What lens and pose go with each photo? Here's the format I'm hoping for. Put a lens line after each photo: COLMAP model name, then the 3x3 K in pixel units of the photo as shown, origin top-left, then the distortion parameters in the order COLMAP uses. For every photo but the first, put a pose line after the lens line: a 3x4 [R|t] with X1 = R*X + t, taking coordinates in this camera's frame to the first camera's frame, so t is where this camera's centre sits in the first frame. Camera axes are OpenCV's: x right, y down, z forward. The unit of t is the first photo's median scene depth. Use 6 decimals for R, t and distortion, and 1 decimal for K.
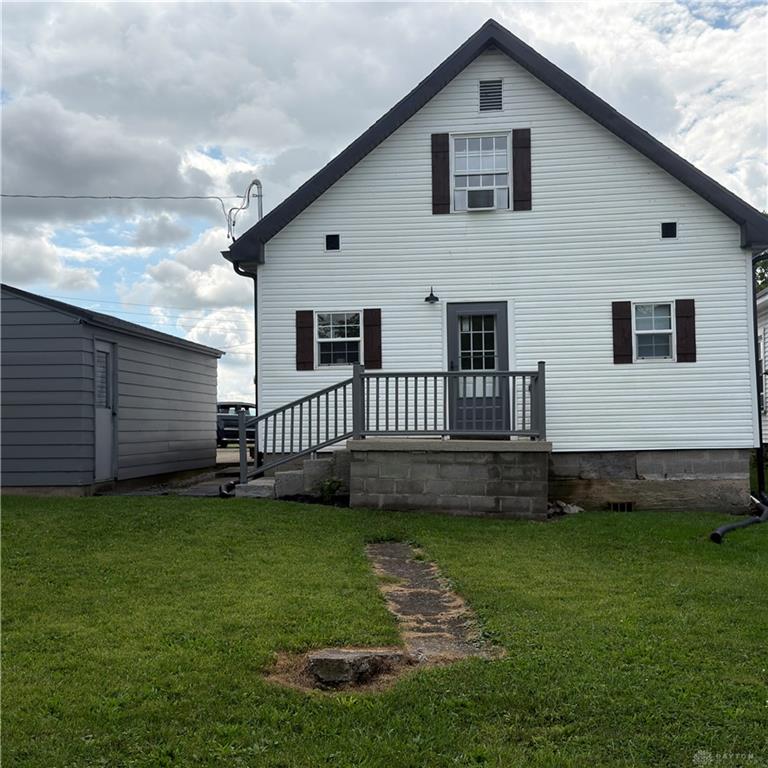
lens RADIAL K [[998.9, 0, 384.0], [0, 998.9, 384.0], [0, 0, 1]] dist [0.199903, -0.435421]
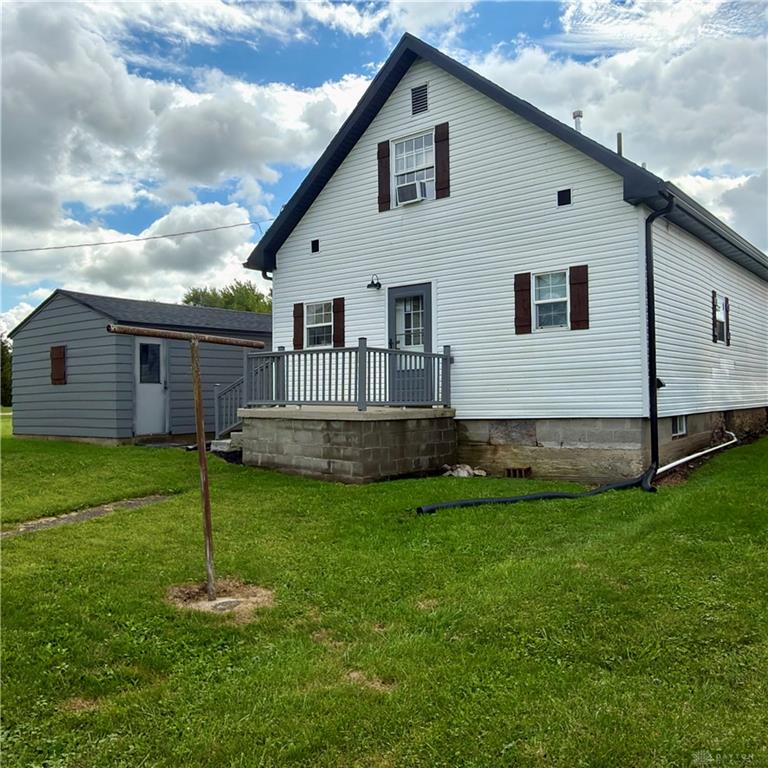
lens RADIAL K [[720.8, 0, 384.0], [0, 720.8, 384.0], [0, 0, 1]] dist [0.004270, -0.027174]
pose [[0.843750, -0.011595, -0.536611, 0.511724], [0.031567, 0.999108, 0.028047, 0.005689], [0.535807, -0.040604, 0.843363, 0.303670]]
